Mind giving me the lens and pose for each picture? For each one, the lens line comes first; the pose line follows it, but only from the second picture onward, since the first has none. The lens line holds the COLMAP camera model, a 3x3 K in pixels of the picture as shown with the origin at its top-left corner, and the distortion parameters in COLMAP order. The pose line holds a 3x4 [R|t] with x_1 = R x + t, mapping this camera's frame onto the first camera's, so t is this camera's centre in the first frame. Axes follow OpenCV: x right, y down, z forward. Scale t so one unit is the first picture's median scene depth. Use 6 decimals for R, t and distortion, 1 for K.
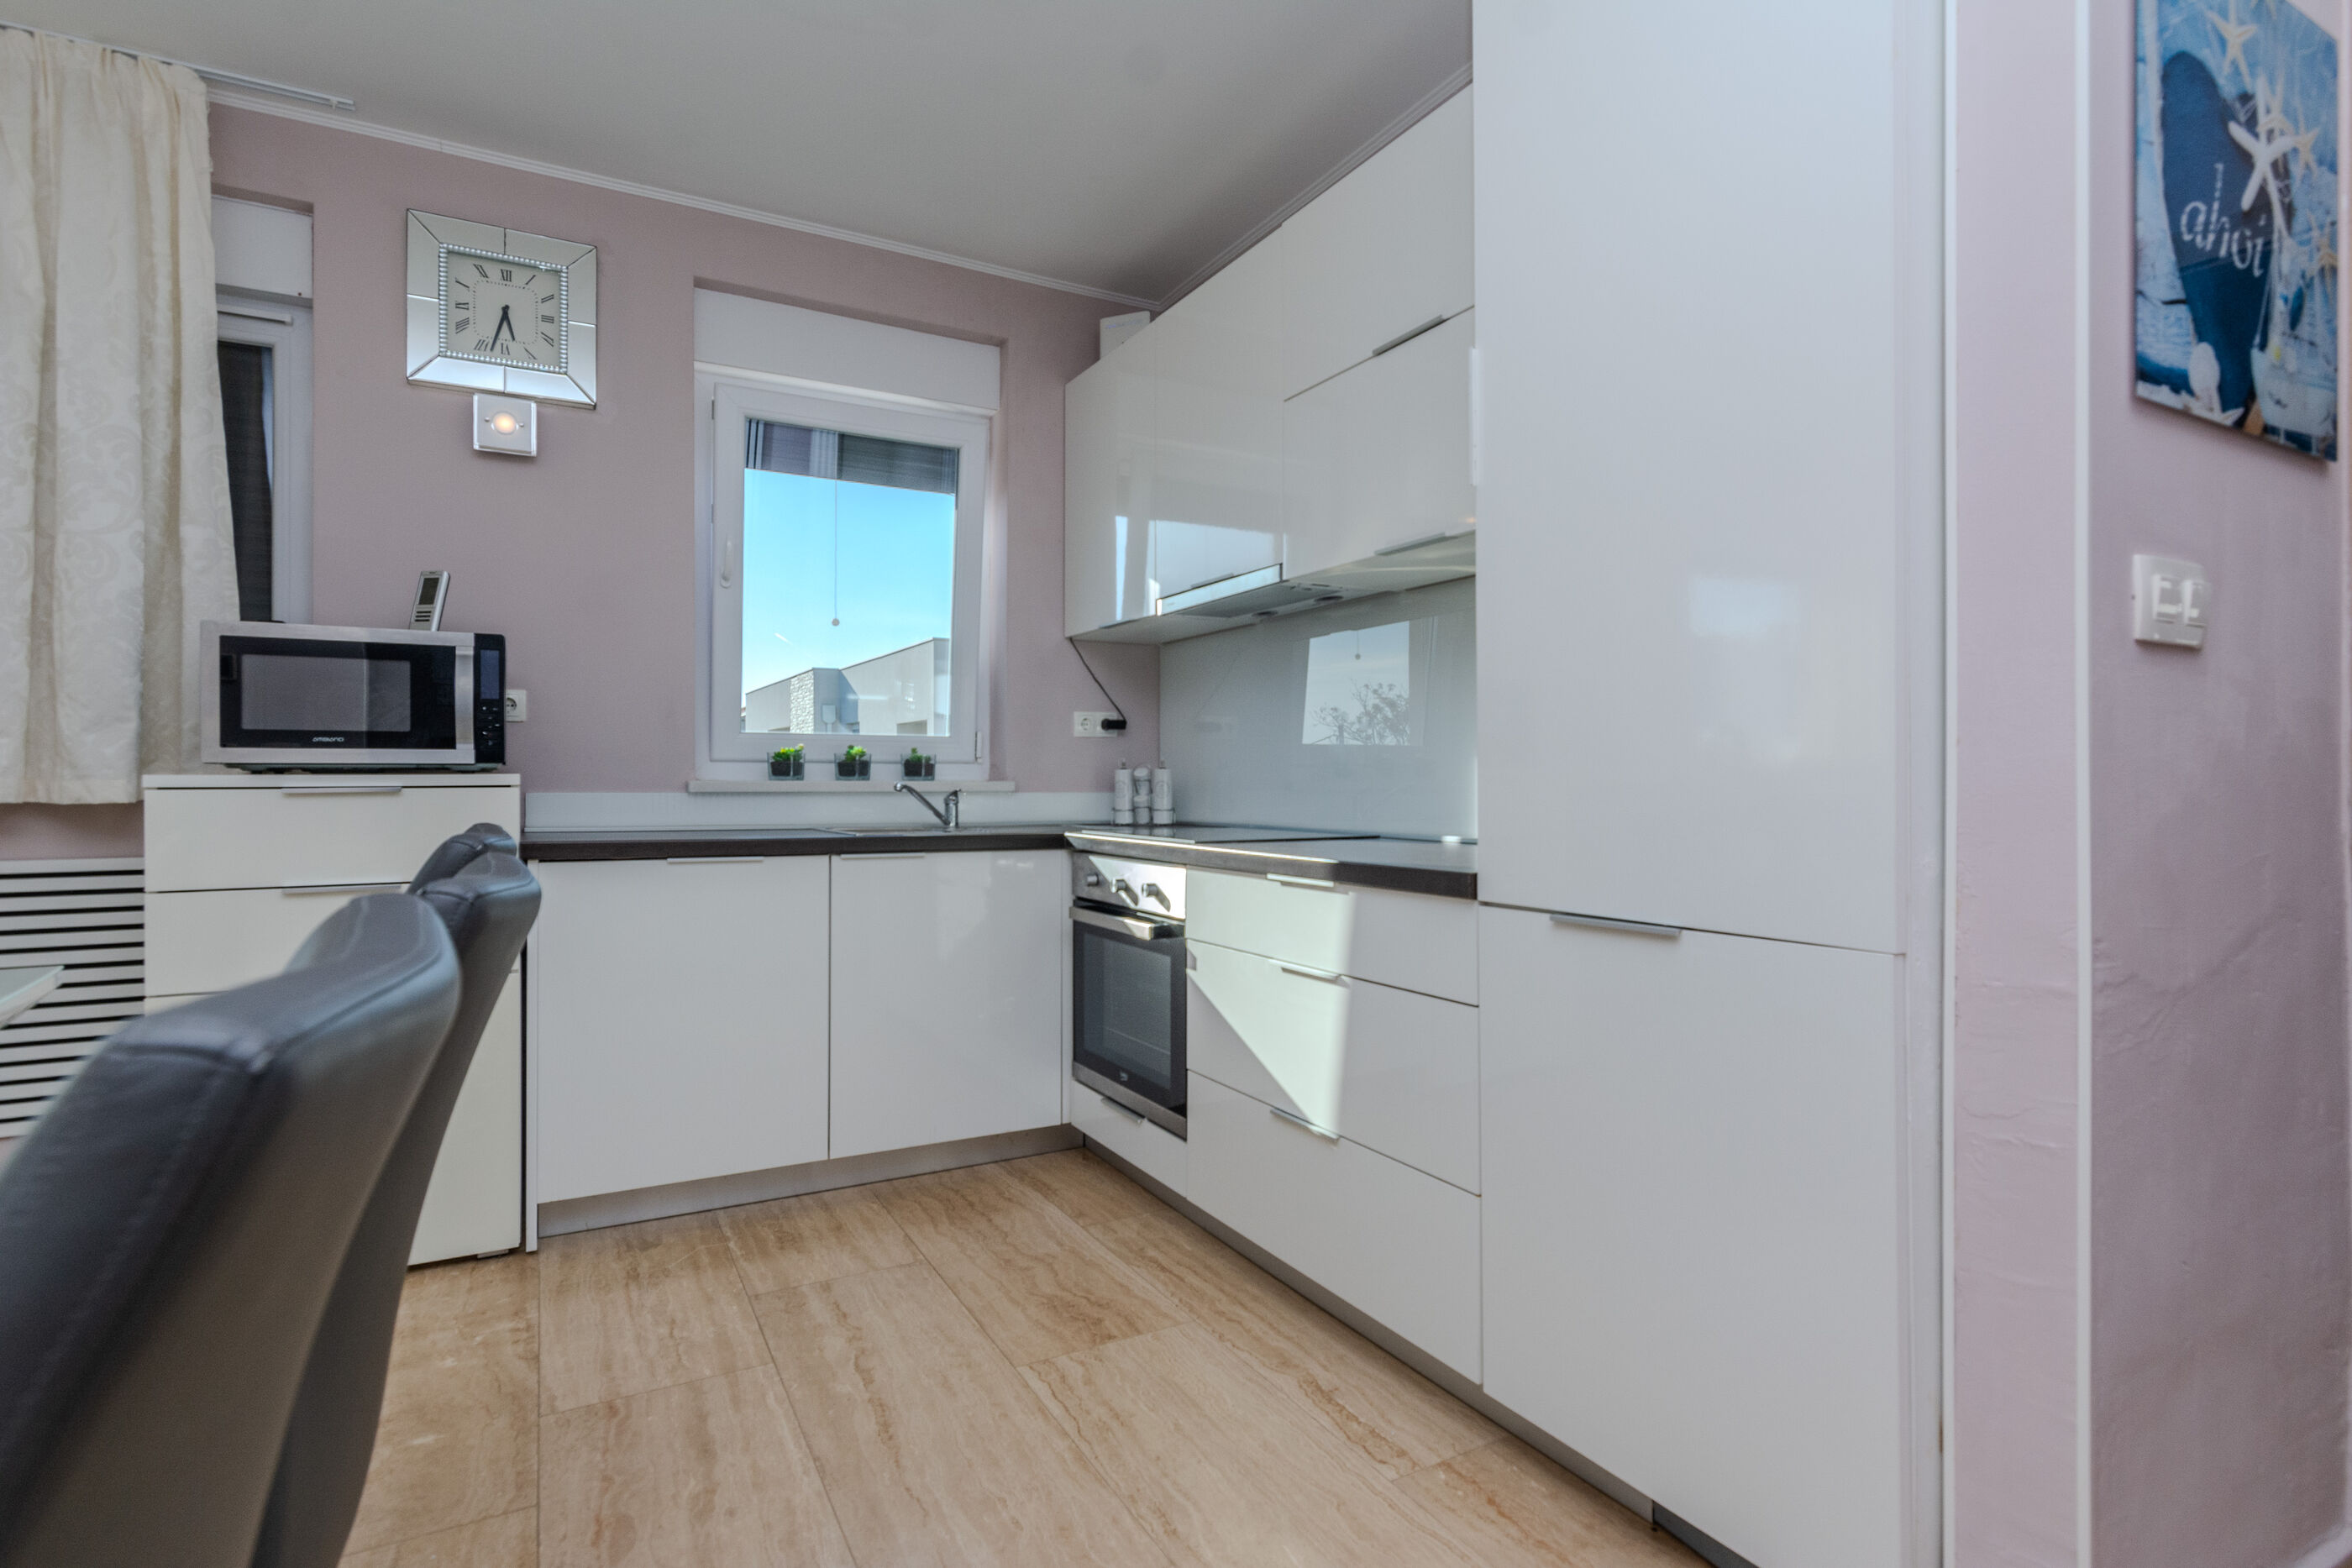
lens RADIAL K [[1140.7, 0, 1152.5], [0, 1140.7, 783.4], [0, 0, 1]] dist [-0.003558, 0.000592]
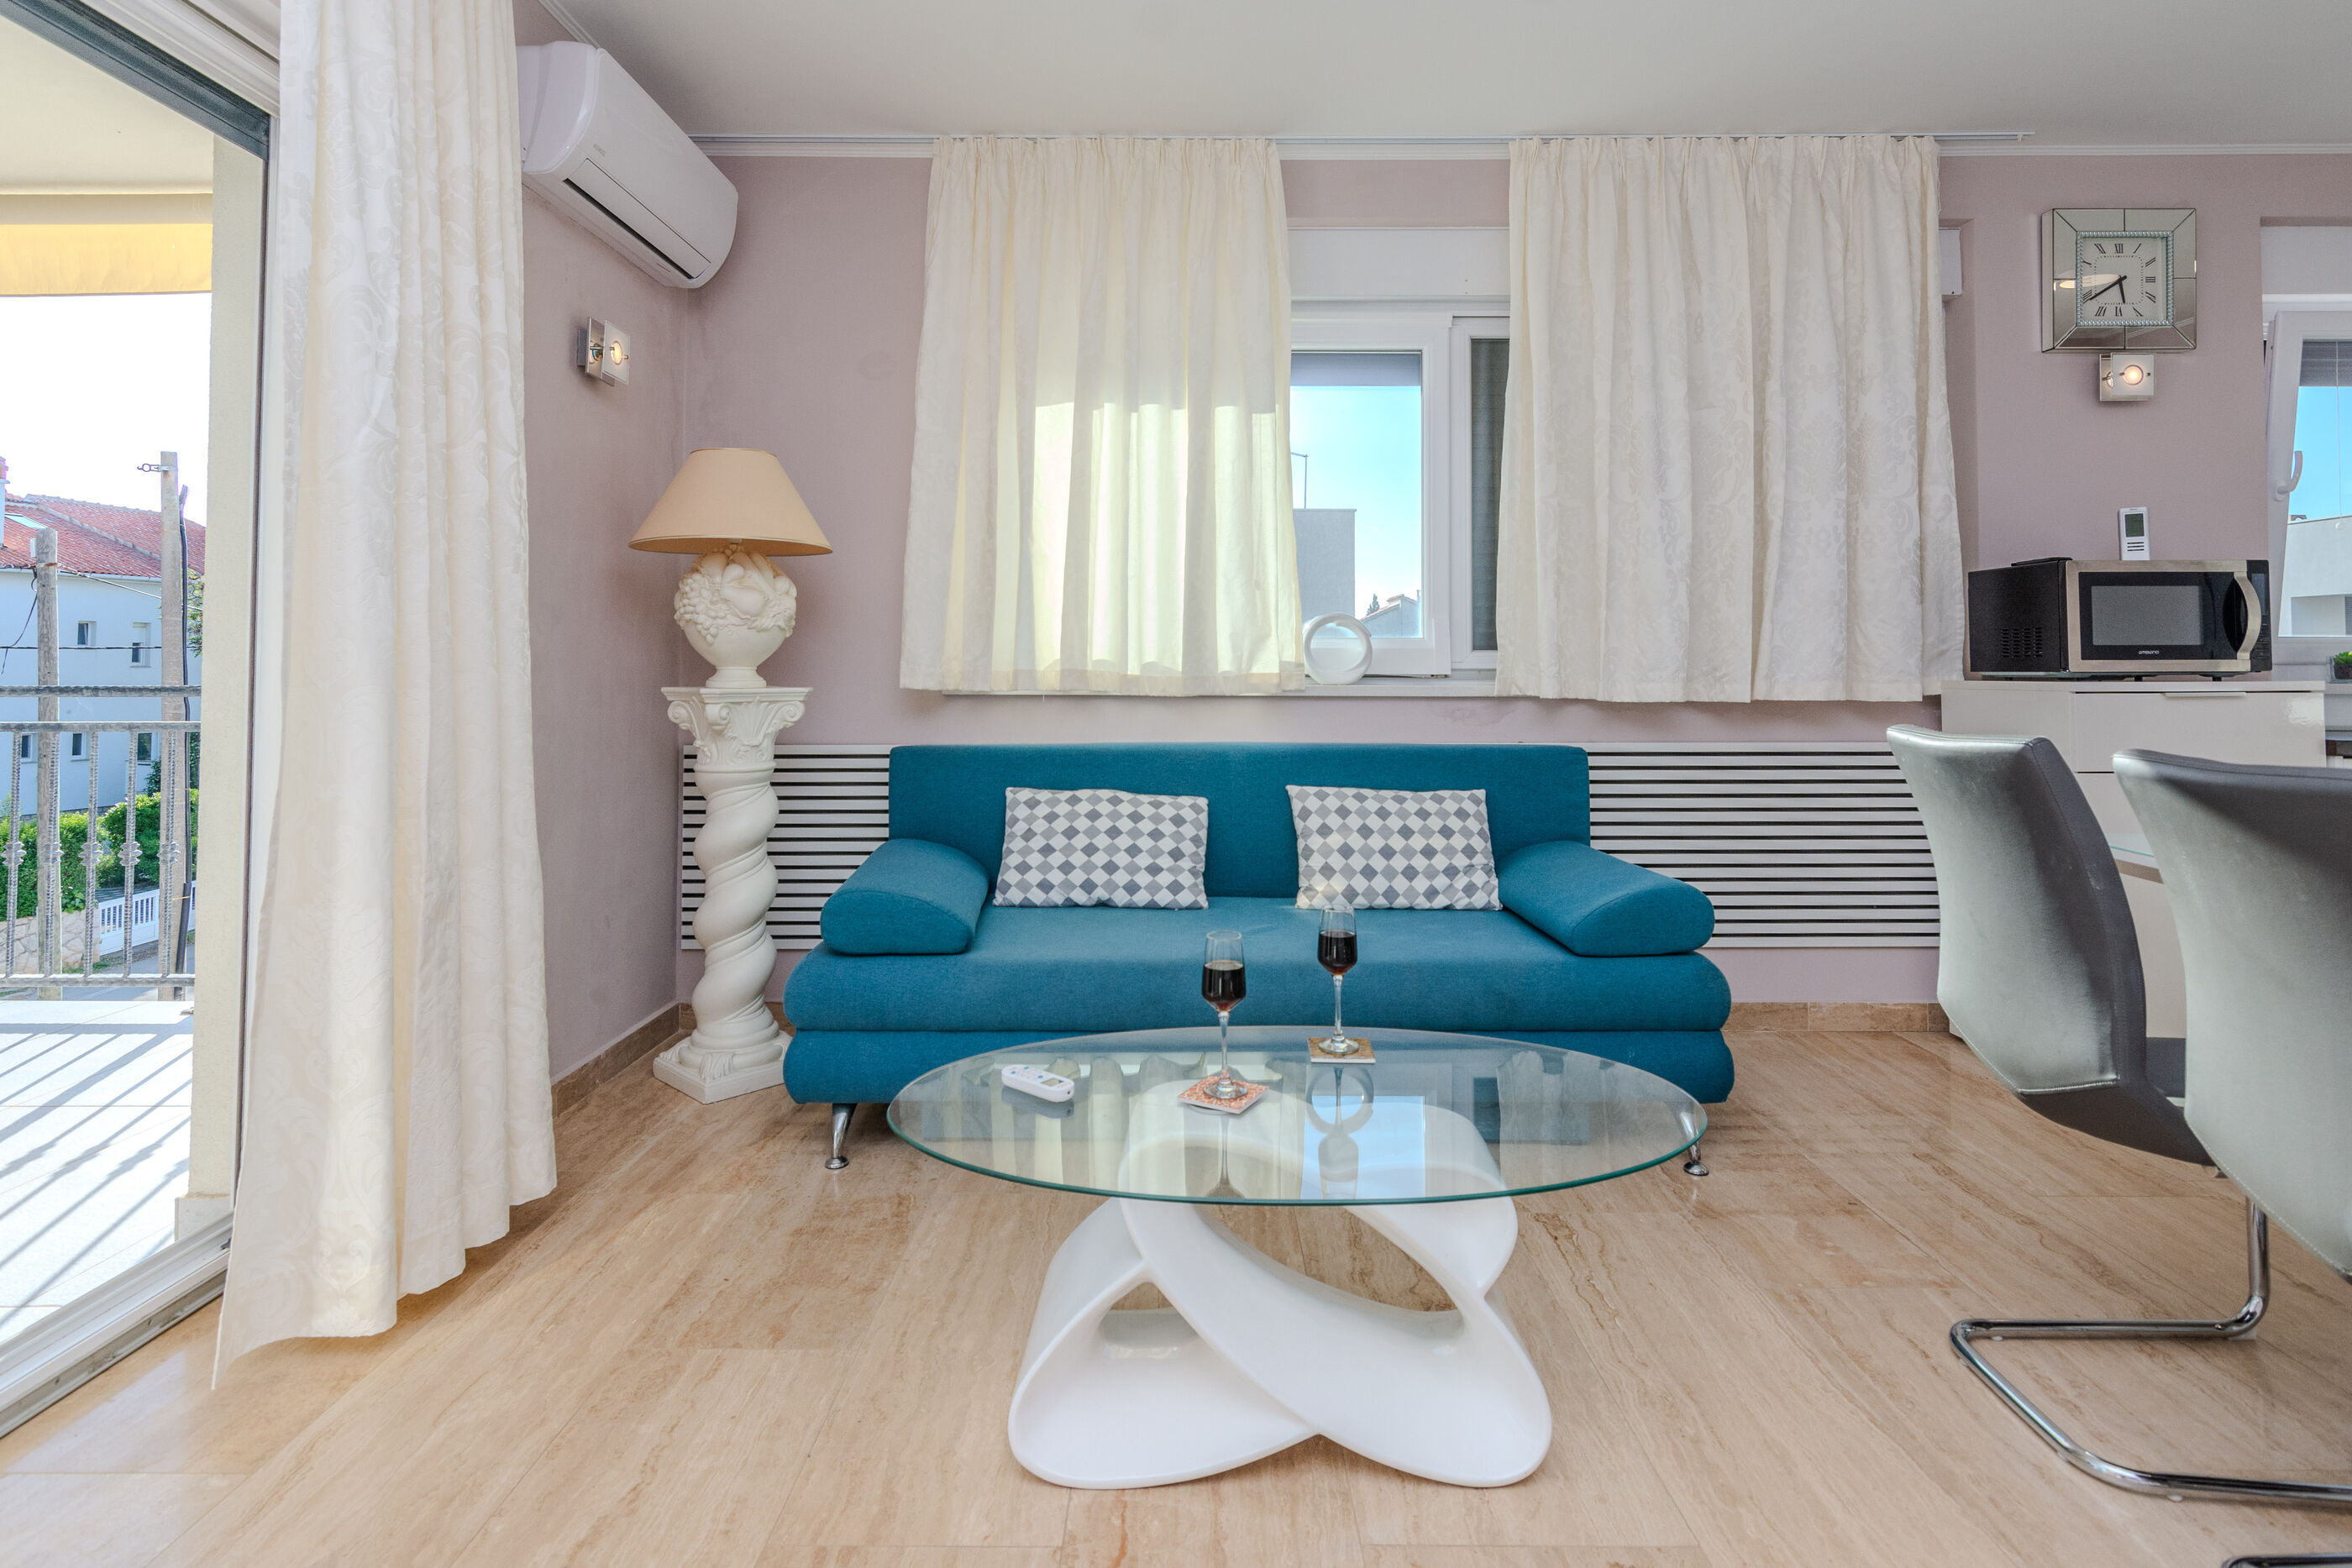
lens RADIAL K [[1140.7, 0, 1167.9], [0, 1140.7, 638.1], [0, 0, 1]] dist [-0.003558, 0.000592]
pose [[0.870160, -0.011607, -0.492632, -0.978086], [-0.001585, 0.999651, -0.026352, -0.018912], [0.492767, 0.023711, 0.869838, -0.553768]]
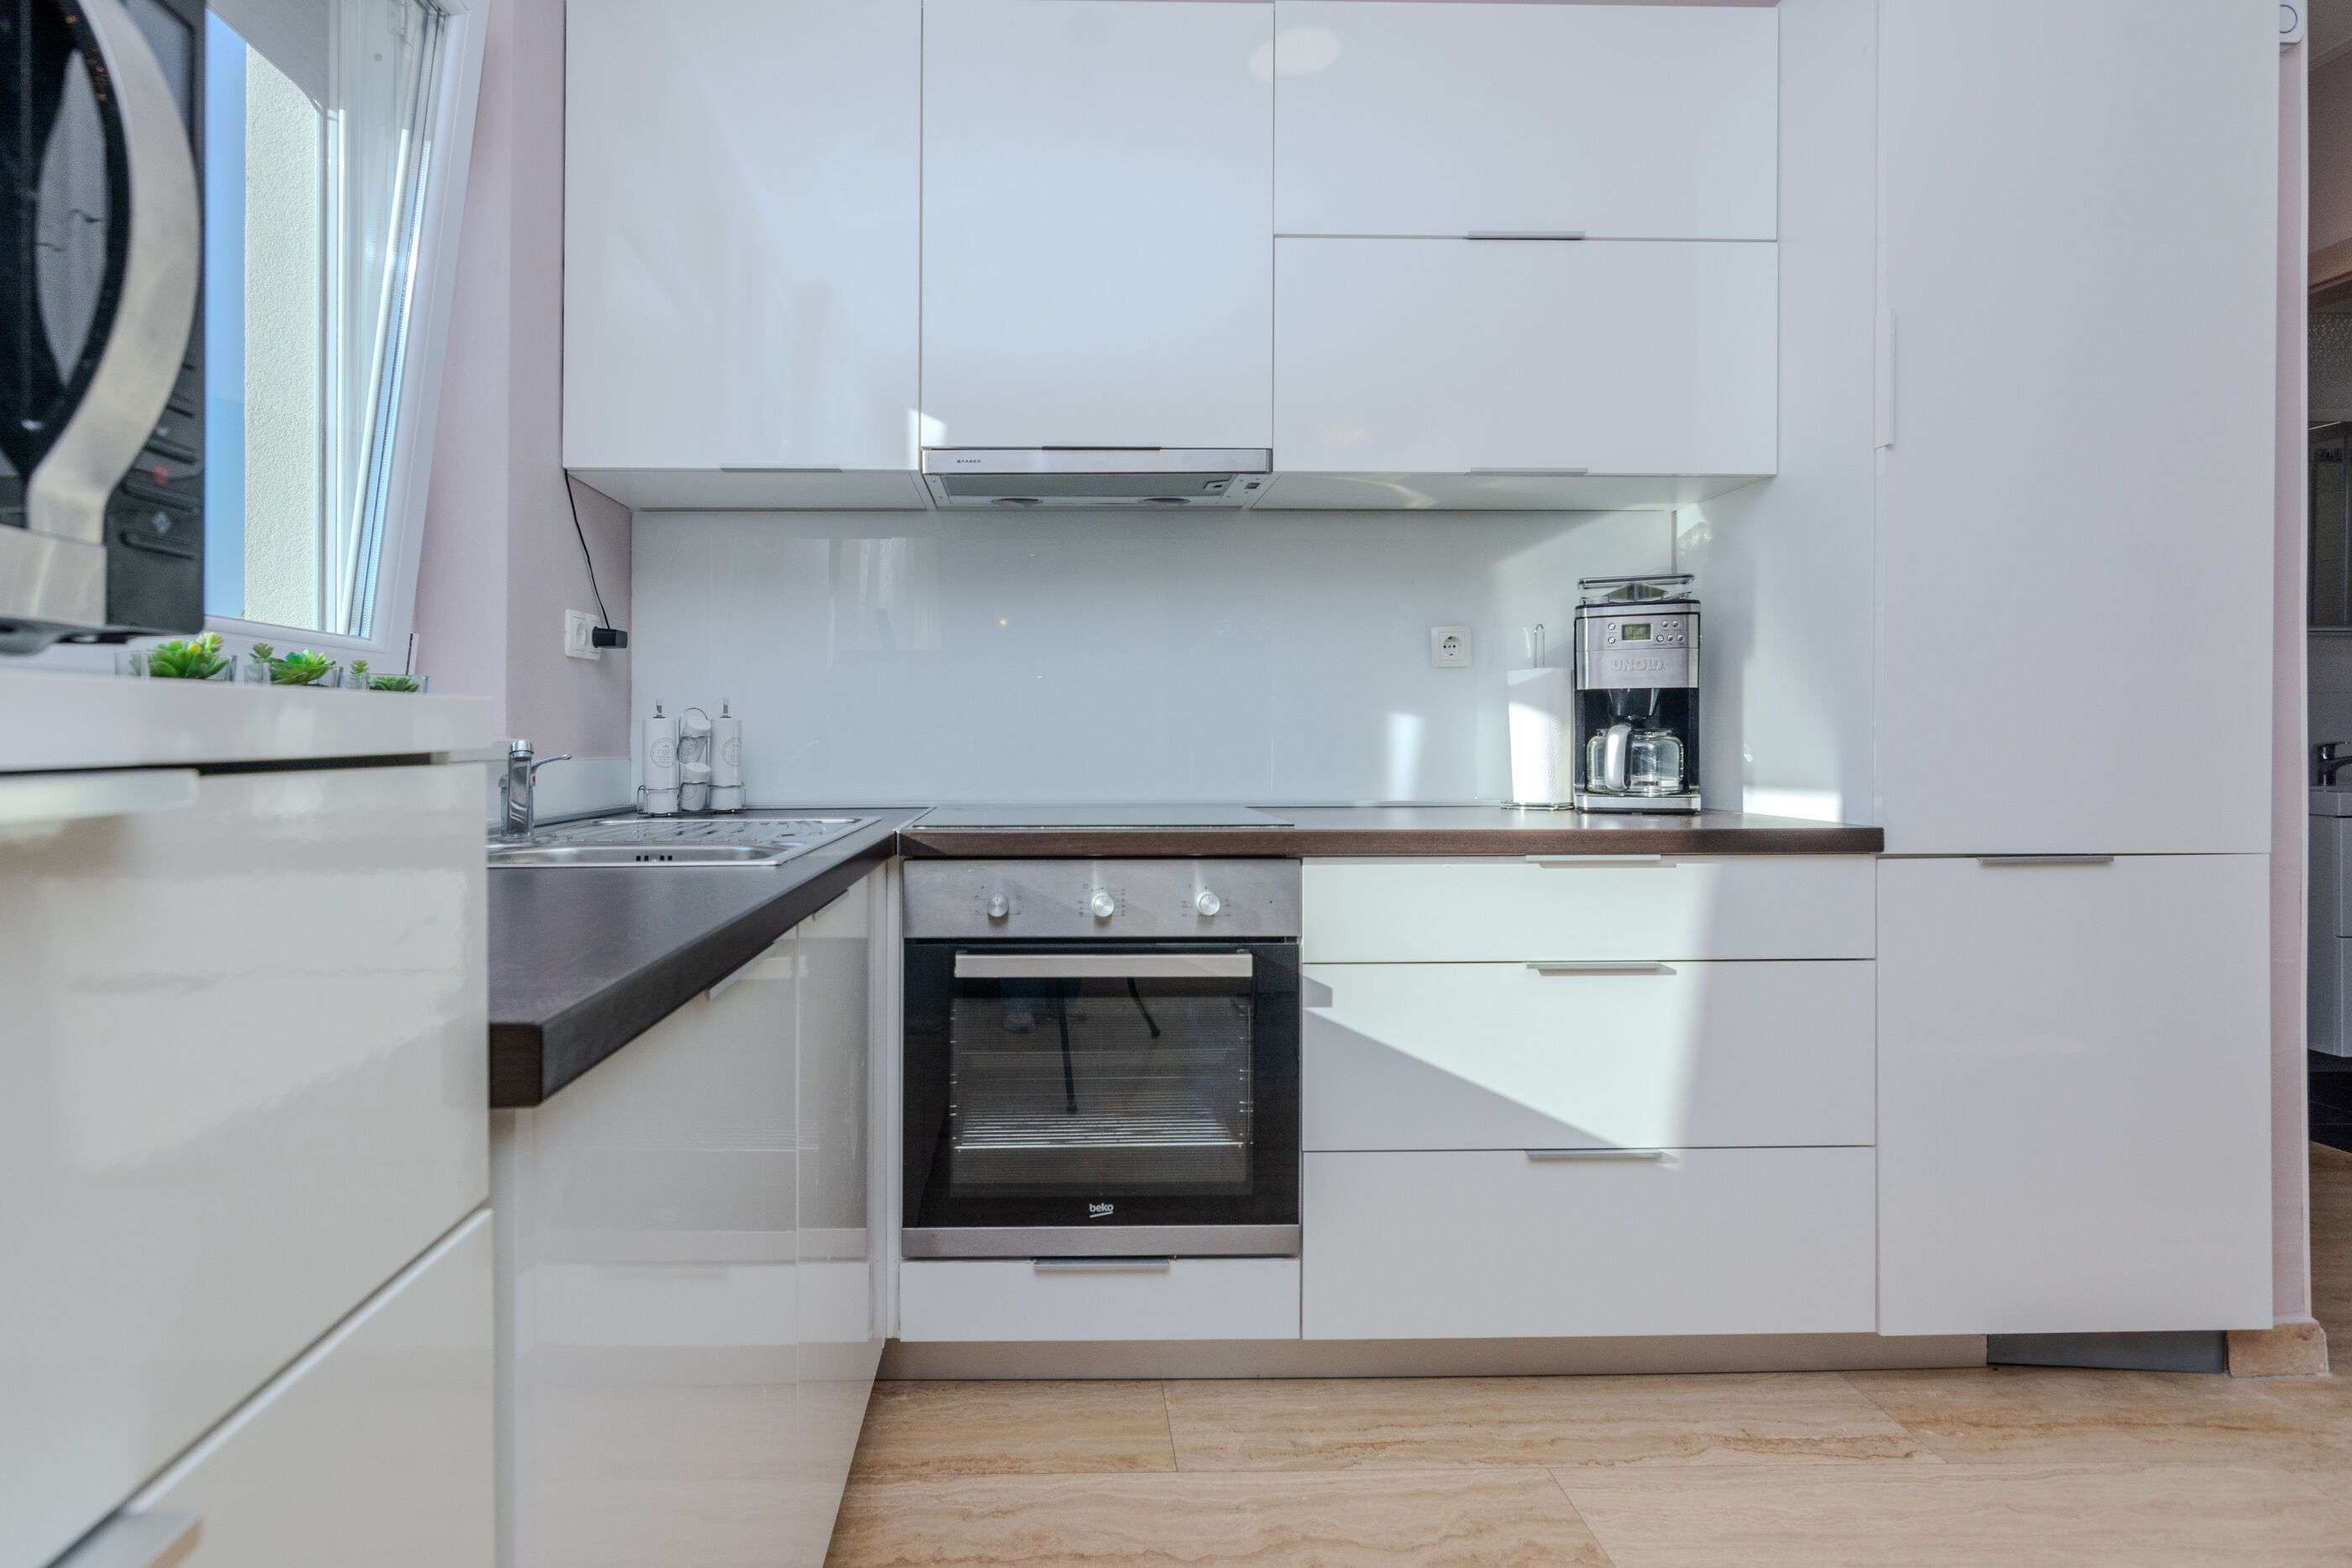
lens RADIAL K [[1140.7, 0, 1181.5], [0, 1140.7, 773.3], [0, 0, 1]] dist [-0.003558, 0.000592]
pose [[0.455100, -0.002950, 0.890435, -0.595408], [-0.000448, 0.999994, 0.003542, 0.019006], [-0.890440, -0.002010, 0.455096, 0.727069]]
